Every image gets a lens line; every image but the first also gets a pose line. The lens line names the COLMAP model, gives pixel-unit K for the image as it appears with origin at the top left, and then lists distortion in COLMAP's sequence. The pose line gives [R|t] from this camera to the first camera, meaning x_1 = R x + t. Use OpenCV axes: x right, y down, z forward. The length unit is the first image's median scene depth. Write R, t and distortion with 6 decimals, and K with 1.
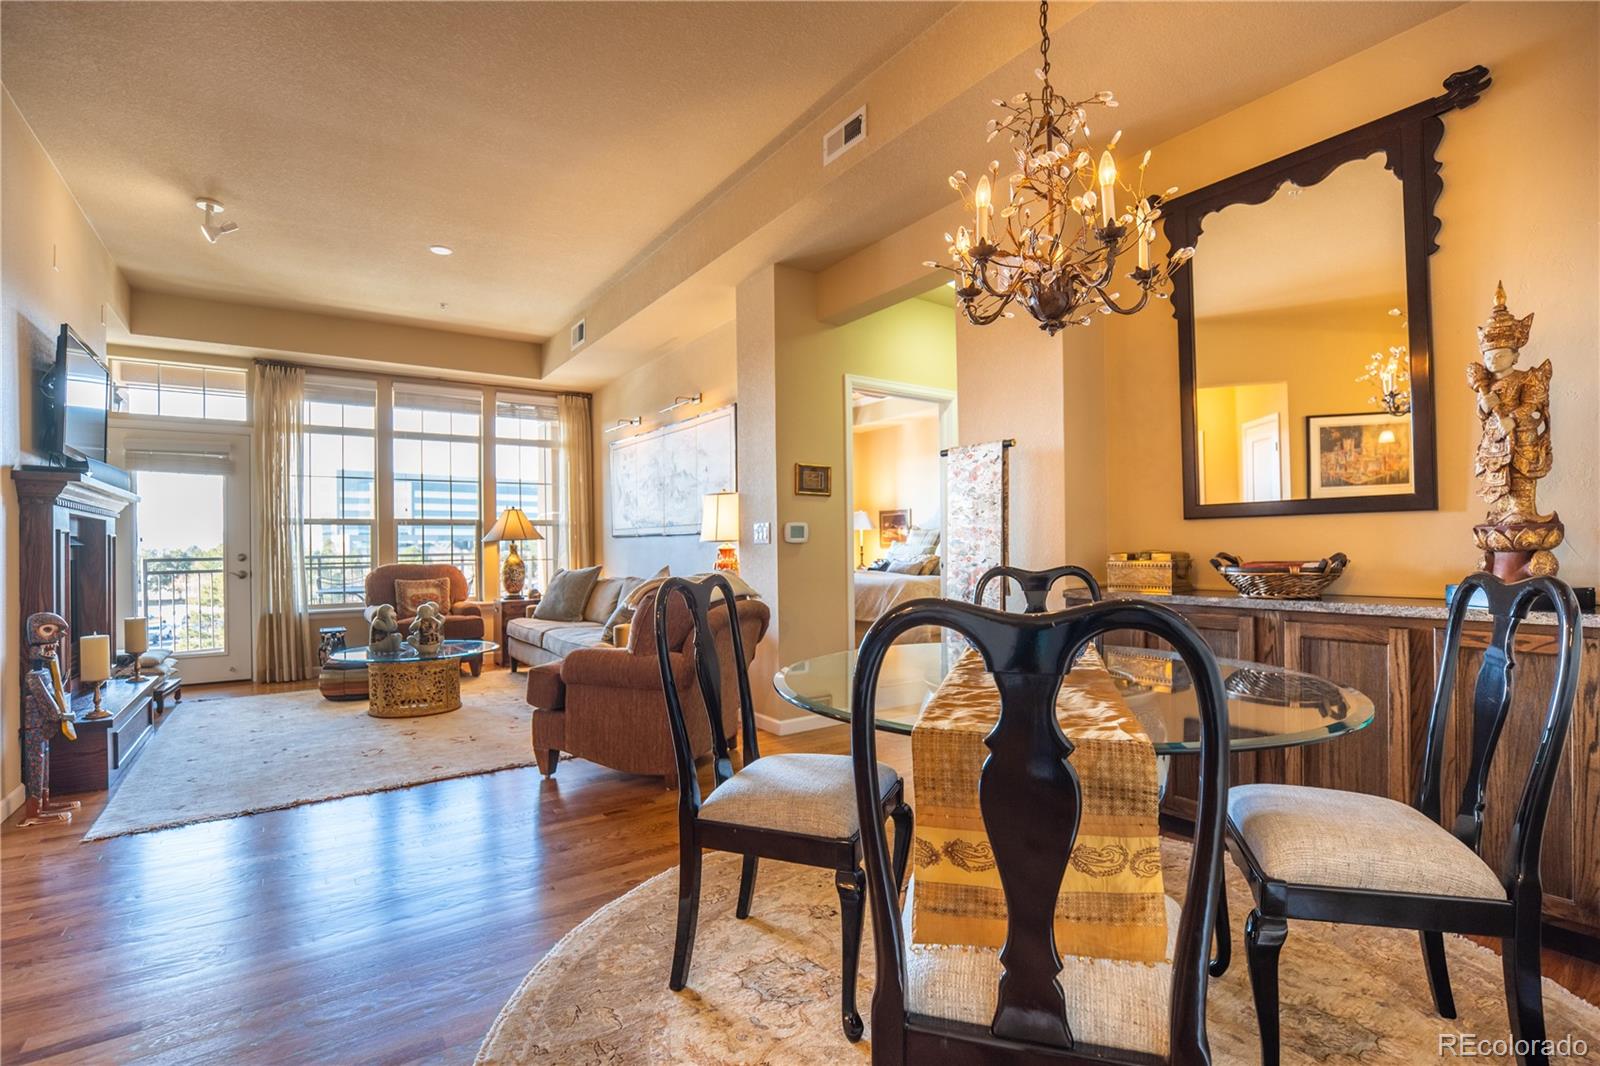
lens RADIAL K [[746.2, 0, 817.1], [0, 746.2, 541.7], [0, 0, 1]] dist [-0.038247, 0.008692]
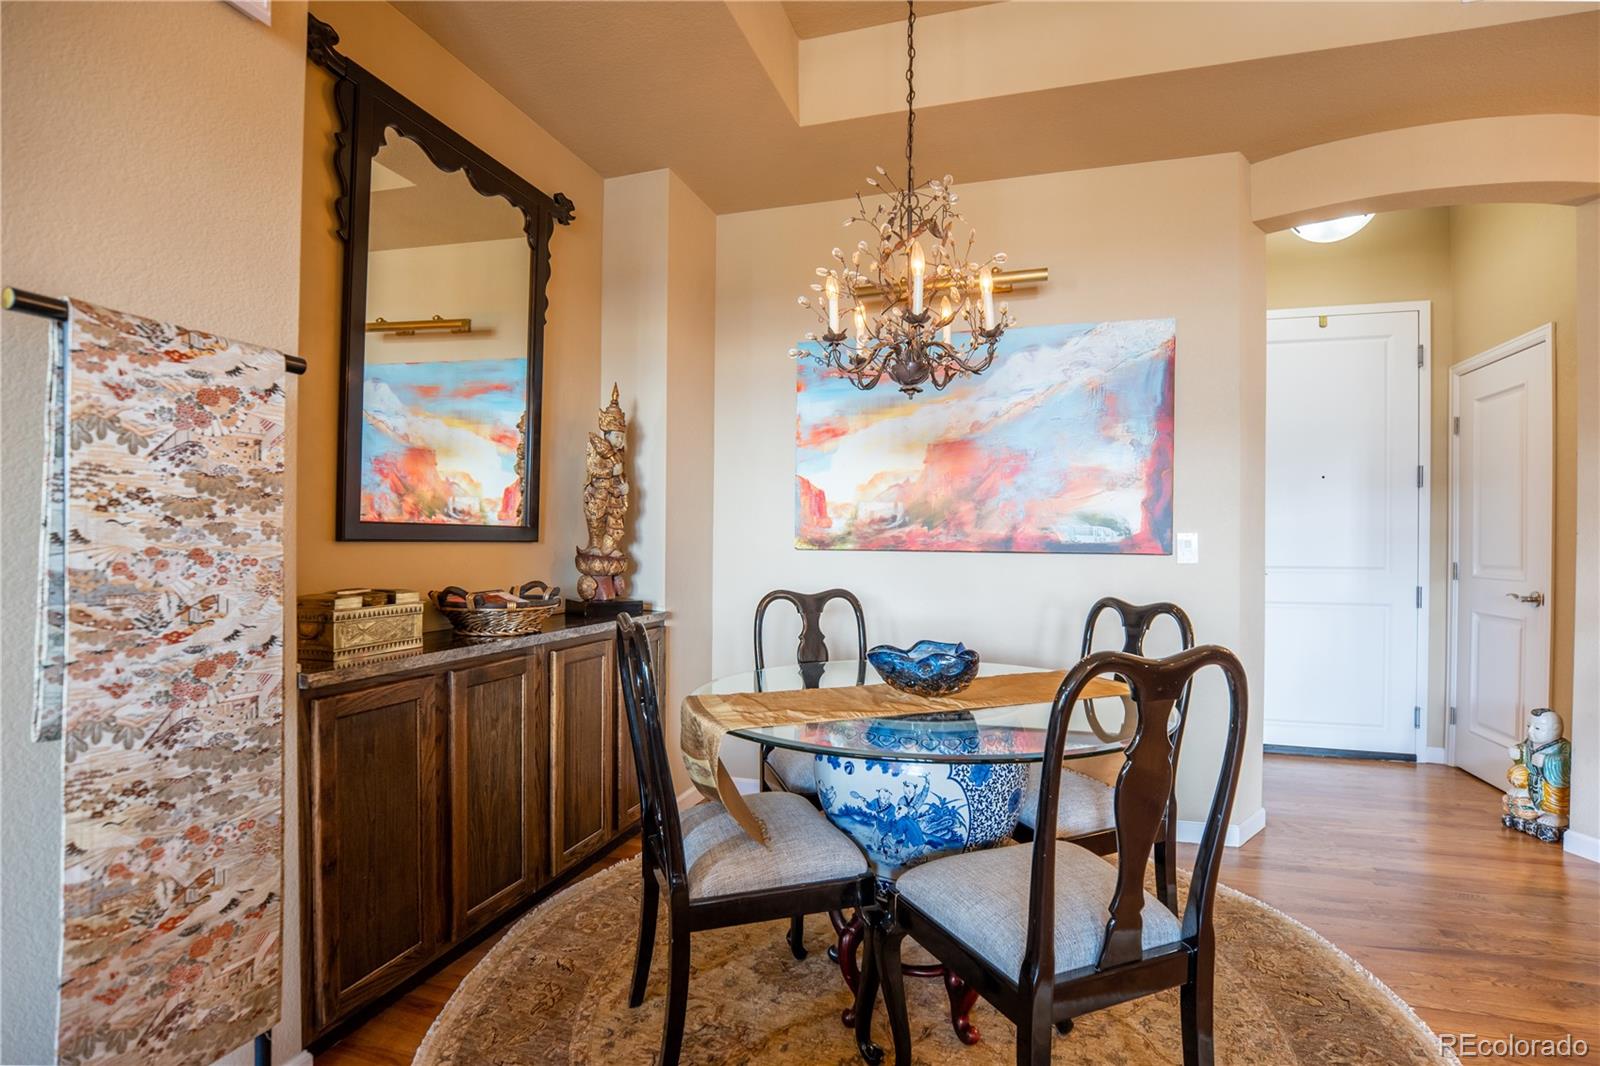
lens RADIAL K [[746.2, 0, 812.9], [0, 746.2, 545.3], [0, 0, 1]] dist [-0.038247, 0.008692]
pose [[-0.607828, 0.005258, 0.794051, -0.175983], [-0.005915, 0.999920, -0.011149, -0.012848], [-0.794047, -0.011474, -0.607748, 0.643073]]
